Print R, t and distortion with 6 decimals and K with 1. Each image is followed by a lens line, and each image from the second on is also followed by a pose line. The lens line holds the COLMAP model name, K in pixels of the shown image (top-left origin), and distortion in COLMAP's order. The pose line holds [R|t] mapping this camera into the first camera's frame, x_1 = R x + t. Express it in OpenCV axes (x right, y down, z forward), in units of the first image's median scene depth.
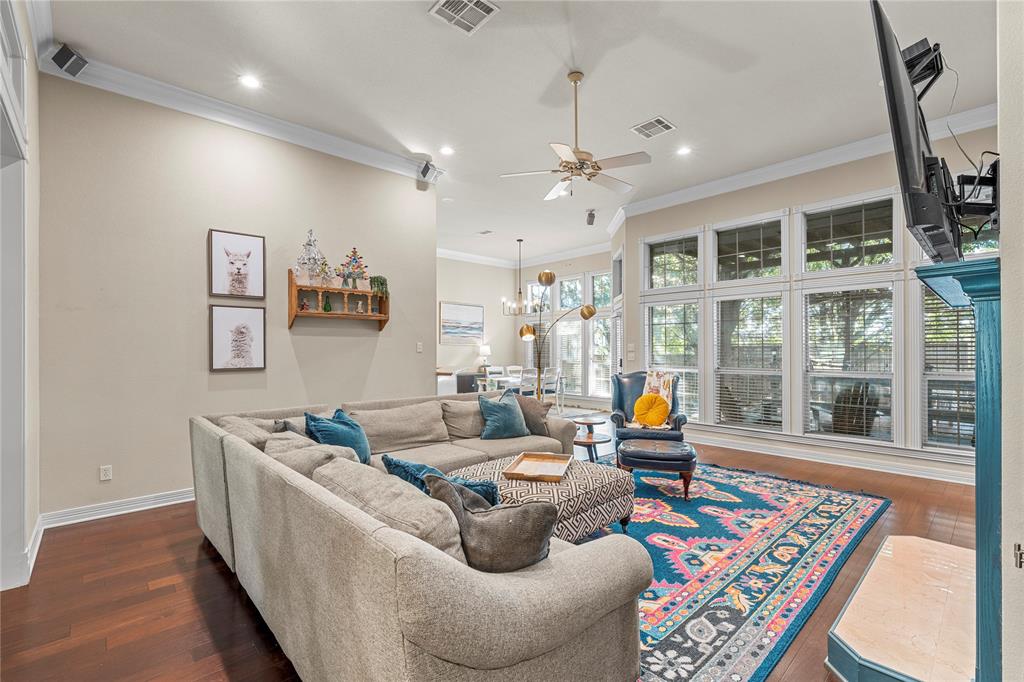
lens RADIAL K [[449.4, 0, 513.7], [0, 449.4, 348.2], [0, 0, 1]] dist [0.002794, 0.000239]
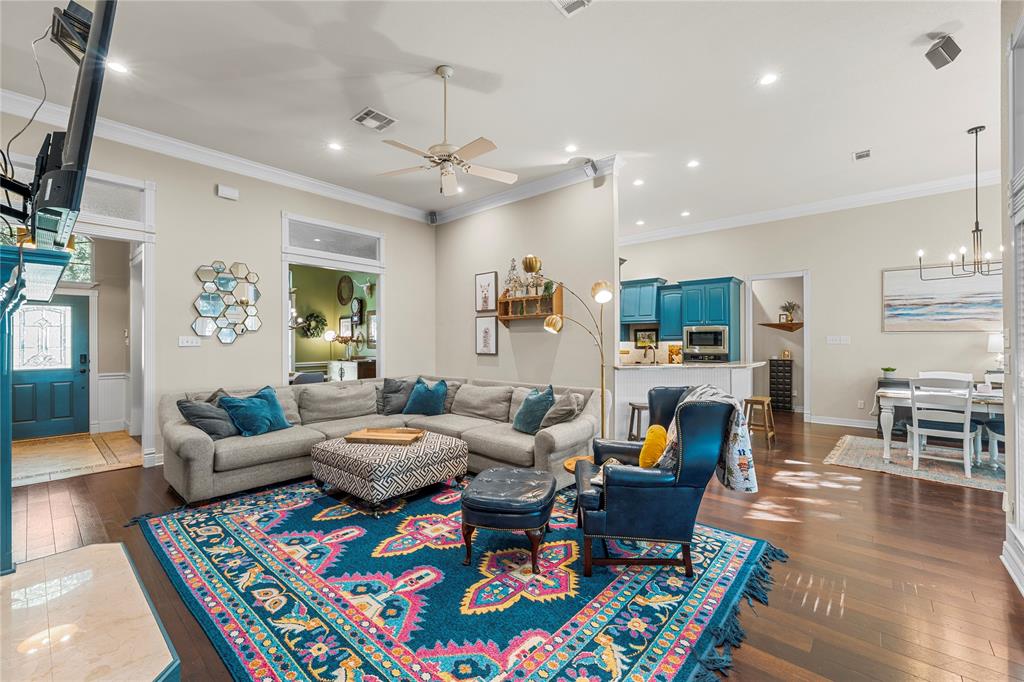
lens RADIAL K [[417.6, 0, 512.0], [0, 417.6, 341.0], [0, 0, 1]] dist [-0.000774, -0.000103]
pose [[0.107923, 0.002150, -0.994157, 1.237873], [0.005785, 0.999979, 0.002791, -0.006427], [0.994142, -0.006053, 0.107909, 1.201703]]
